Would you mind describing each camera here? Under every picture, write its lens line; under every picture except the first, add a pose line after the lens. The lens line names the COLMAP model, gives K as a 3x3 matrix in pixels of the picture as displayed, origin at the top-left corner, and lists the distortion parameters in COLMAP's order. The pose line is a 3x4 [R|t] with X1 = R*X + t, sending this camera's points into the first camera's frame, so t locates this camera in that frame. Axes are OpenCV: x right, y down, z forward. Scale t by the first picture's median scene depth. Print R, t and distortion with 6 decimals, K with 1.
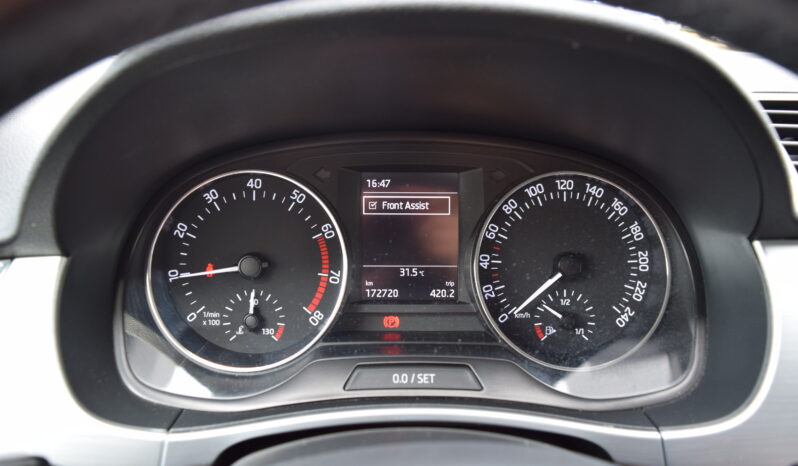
lens RADIAL K [[648.6, 0, 399.3], [0, 648.6, 230.9], [0, 0, 1]] dist [-0.092346, 0.021632]
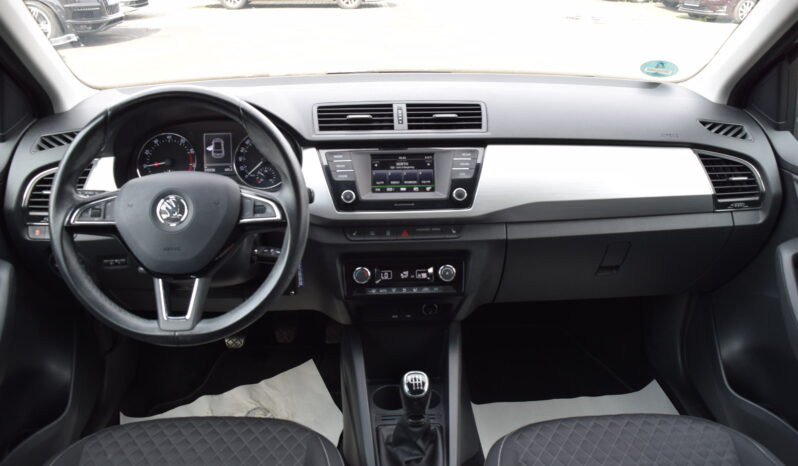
lens RADIAL K [[648.6, 0, 398.8], [0, 648.6, 230.3], [0, 0, 1]] dist [-0.092346, 0.021632]
pose [[0.999220, -0.026973, 0.028830, 0.830708], [0.026046, 0.999147, 0.032037, 0.324249], [-0.029670, -0.031261, 0.999071, -2.283813]]
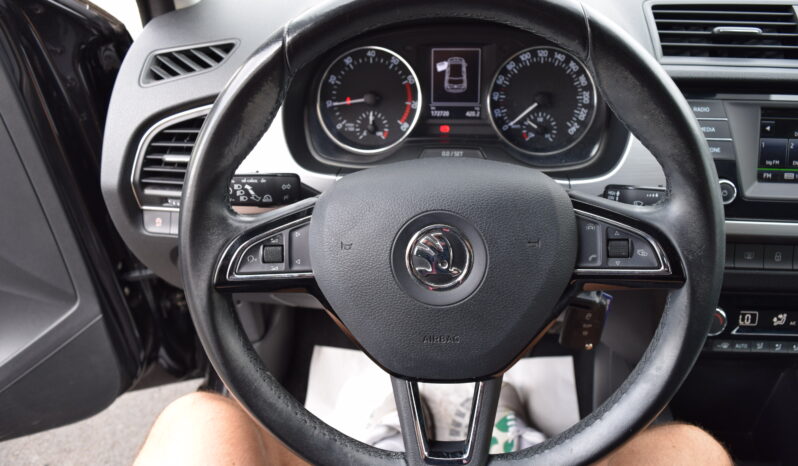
lens RADIAL K [[648.6, 0, 400.4], [0, 648.6, 231.9], [0, 0, 1]] dist [-0.092346, 0.021632]
pose [[0.990851, 0.028204, -0.131981, 0.116468], [0.005835, 0.968054, 0.250675, -0.040761], [0.134835, -0.249151, 0.959032, -0.886620]]
